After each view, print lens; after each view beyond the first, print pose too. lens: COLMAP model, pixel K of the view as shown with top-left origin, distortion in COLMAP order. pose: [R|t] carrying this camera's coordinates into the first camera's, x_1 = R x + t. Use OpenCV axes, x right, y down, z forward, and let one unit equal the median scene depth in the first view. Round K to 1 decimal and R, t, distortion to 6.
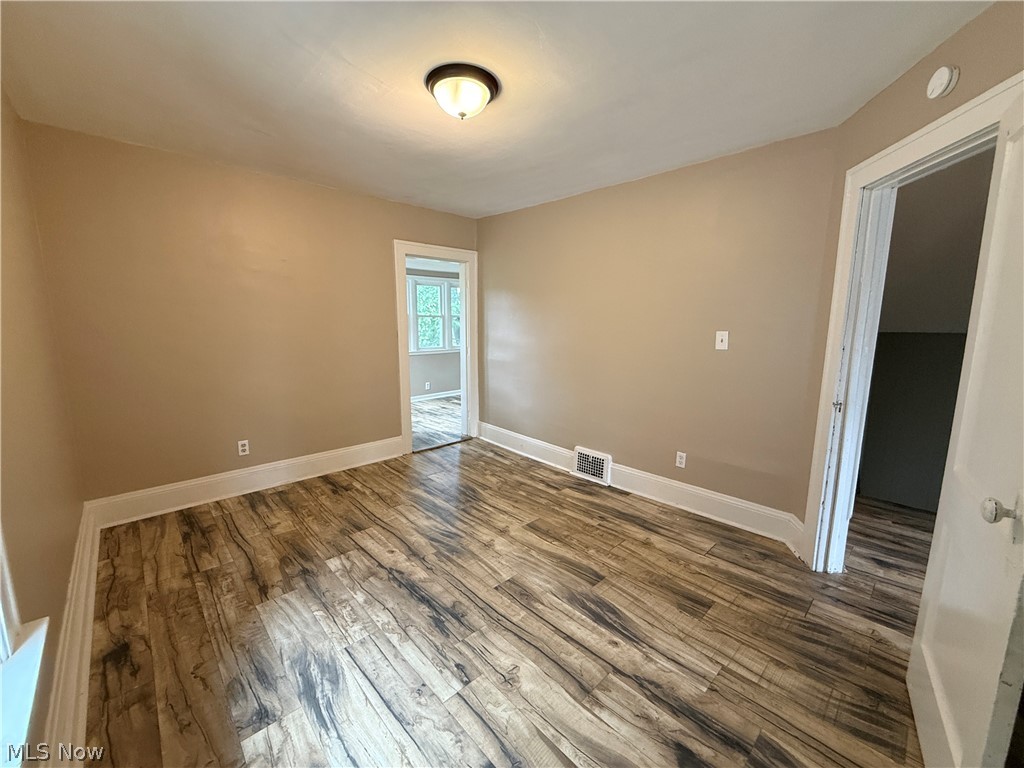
lens RADIAL K [[408.3, 0, 508.7], [0, 408.3, 385.2], [0, 0, 1]] dist [-0.001990, 0.000338]
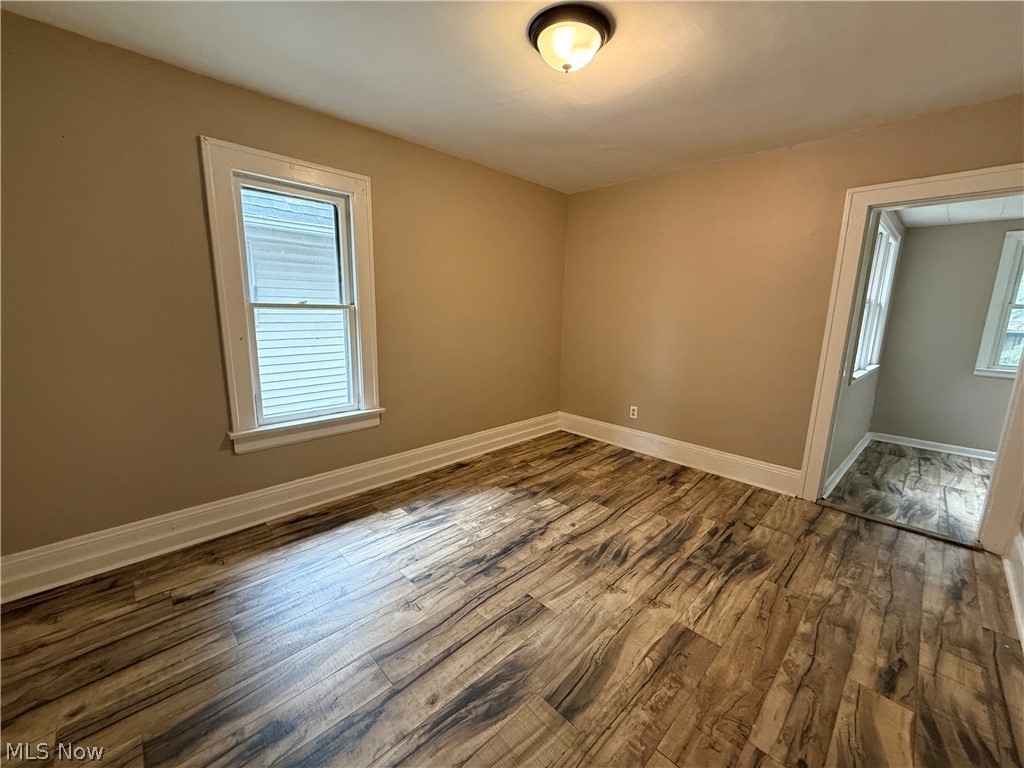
lens RADIAL K [[408.3, 0, 508.7], [0, 408.3, 385.2], [0, 0, 1]] dist [-0.001990, 0.000338]
pose [[0.012326, 0.183386, -0.982964, 0.664134], [-0.177489, 0.967829, 0.178337, -0.094936], [0.984046, 0.172267, 0.044478, 0.715958]]
